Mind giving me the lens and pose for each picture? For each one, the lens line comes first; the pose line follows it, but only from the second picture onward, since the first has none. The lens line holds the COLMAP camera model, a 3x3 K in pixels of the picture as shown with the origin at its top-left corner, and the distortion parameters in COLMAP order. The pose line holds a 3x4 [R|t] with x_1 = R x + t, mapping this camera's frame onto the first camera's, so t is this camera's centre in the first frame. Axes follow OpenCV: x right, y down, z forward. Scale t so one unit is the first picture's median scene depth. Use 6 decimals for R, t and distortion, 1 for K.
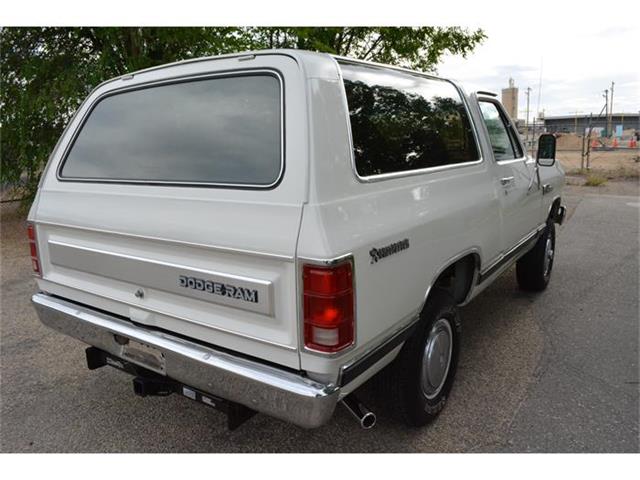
lens RADIAL K [[512.1, 0, 318.0], [0, 512.1, 239.1], [0, 0, 1]] dist [-0.081695, 0.014526]
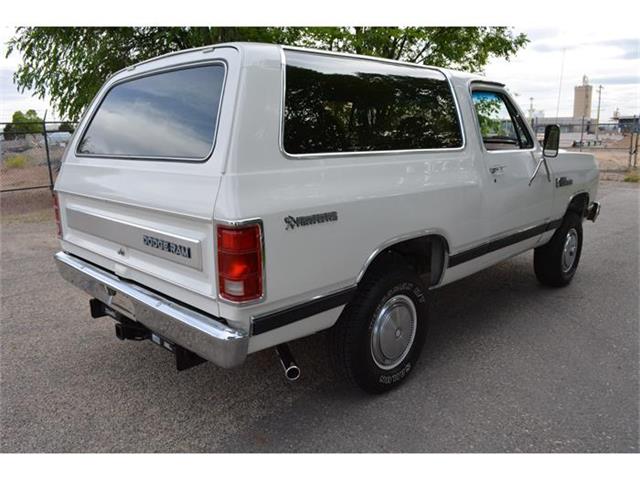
lens RADIAL K [[512.1, 0, 318.9], [0, 512.1, 241.6], [0, 0, 1]] dist [-0.081695, 0.014526]
pose [[0.985611, 0.050818, -0.161211, 0.289118], [-0.048827, 0.998674, 0.016291, 0.042296], [0.161825, -0.008185, 0.986785, -0.089613]]
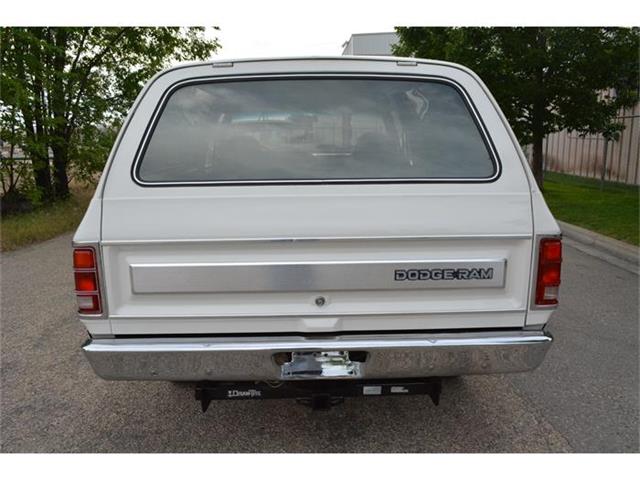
lens RADIAL K [[512.1, 0, 320.9], [0, 512.1, 241.6], [0, 0, 1]] dist [-0.081695, 0.014526]
pose [[0.795427, -0.102069, 0.597392, -0.895620], [0.105612, 0.993978, 0.029206, -0.028625], [-0.596776, 0.039860, 0.801417, 0.236871]]
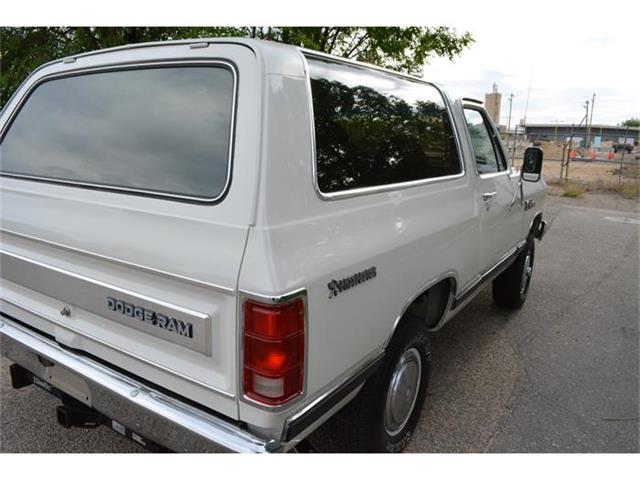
lens RADIAL K [[512.1, 0, 316.6], [0, 512.1, 240.5], [0, 0, 1]] dist [-0.081695, 0.014526]
pose [[0.997912, 0.049632, 0.041330, 0.035045], [-0.050165, 0.998669, 0.011956, -0.045230], [-0.040682, -0.014005, 0.999074, 0.125086]]
